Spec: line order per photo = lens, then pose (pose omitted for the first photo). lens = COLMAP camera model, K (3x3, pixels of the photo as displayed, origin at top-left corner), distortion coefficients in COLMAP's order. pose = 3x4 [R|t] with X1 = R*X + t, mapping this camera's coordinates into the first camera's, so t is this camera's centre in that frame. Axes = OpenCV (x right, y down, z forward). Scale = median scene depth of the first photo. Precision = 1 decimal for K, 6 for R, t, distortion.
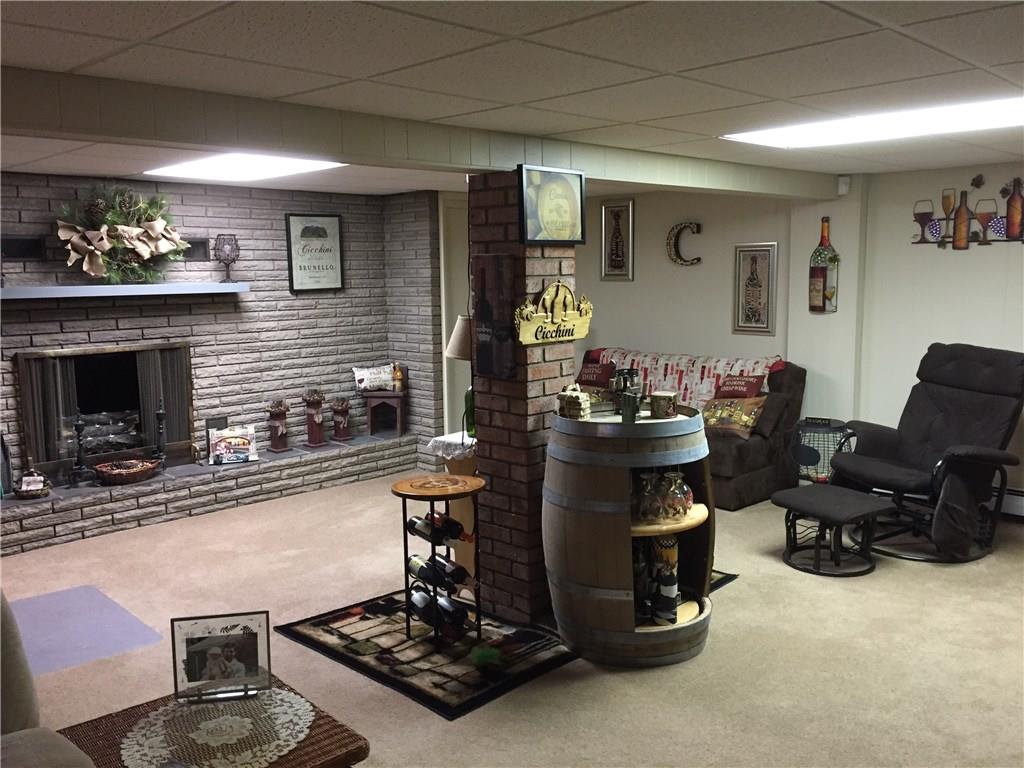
lens RADIAL K [[897.6, 0, 514.9], [0, 897.6, 384.9], [0, 0, 1]] dist [0.082430, -0.105480]
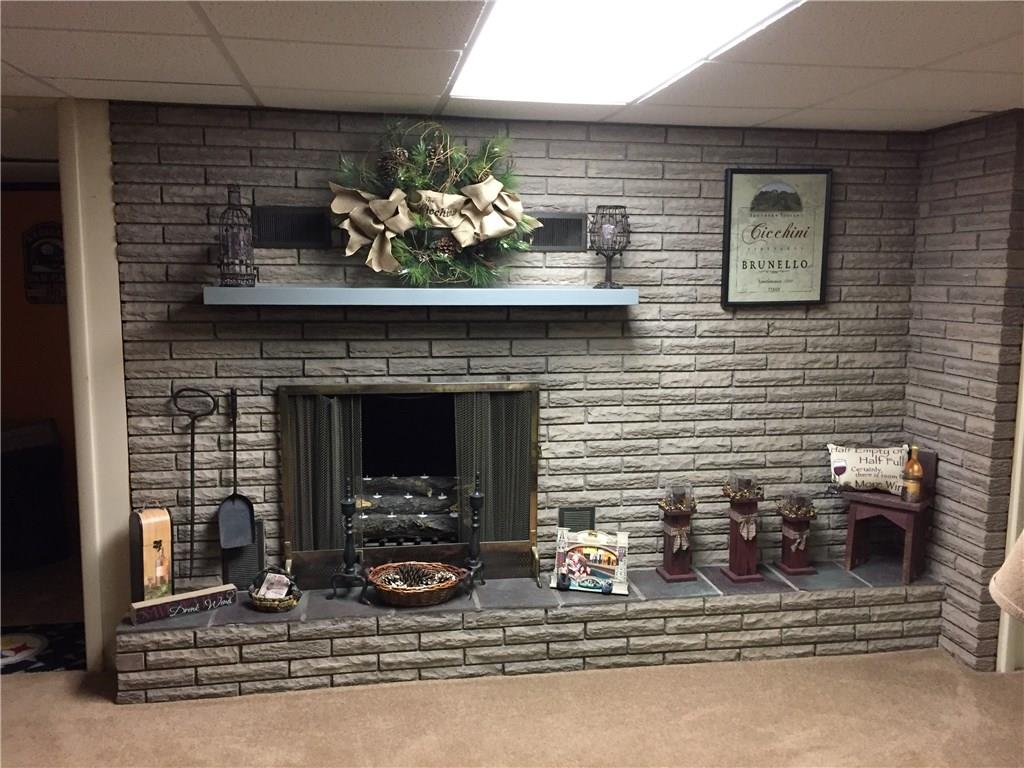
lens RADIAL K [[897.6, 0, 508.6], [0, 897.6, 379.6], [0, 0, 1]] dist [0.082430, -0.105480]
pose [[0.820207, 0.093264, -0.564414, -0.032913], [-0.093398, 0.995214, 0.028724, -0.063892], [0.564392, 0.029156, 0.824992, 0.476655]]
